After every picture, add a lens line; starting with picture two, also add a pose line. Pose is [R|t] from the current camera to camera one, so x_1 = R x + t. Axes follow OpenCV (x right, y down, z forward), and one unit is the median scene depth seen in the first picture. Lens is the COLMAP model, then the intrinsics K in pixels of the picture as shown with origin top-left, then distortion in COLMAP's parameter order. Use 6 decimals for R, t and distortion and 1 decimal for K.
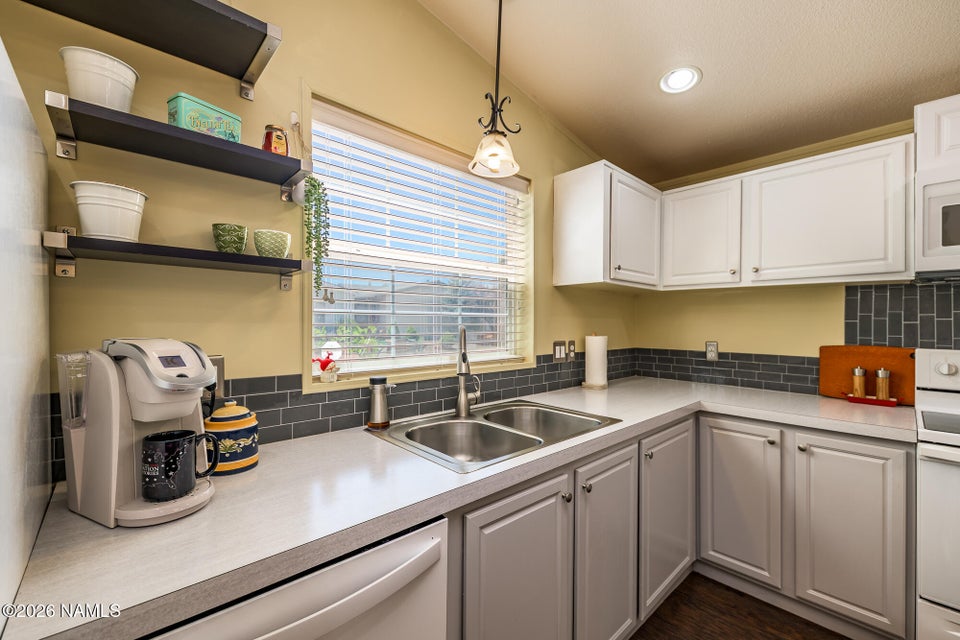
lens RADIAL K [[388.6, 0, 480.0], [0, 388.6, 320.0], [0, 0, 1]] dist [-0.001324, -0.000854]
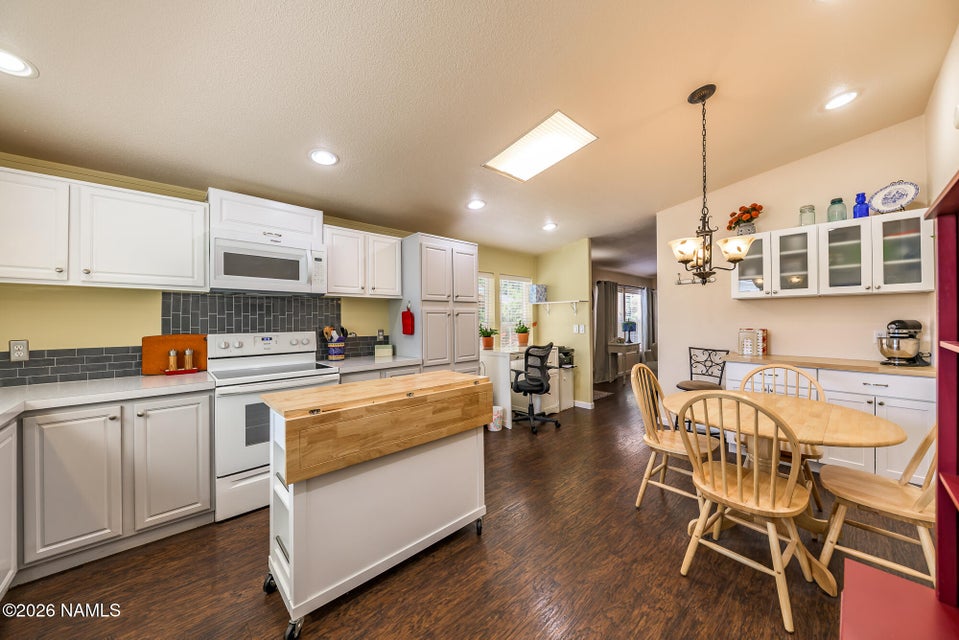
lens RADIAL K [[342.0, 0, 479.5], [0, 342.0, 320.0], [0, 0, 1]] dist [0.007692, -0.000004]
pose [[-0.002488, -0.009388, 0.999953, -0.295763], [0.001406, 0.999955, 0.009392, 0.001741], [-0.999996, 0.001429, -0.002474, -0.125777]]
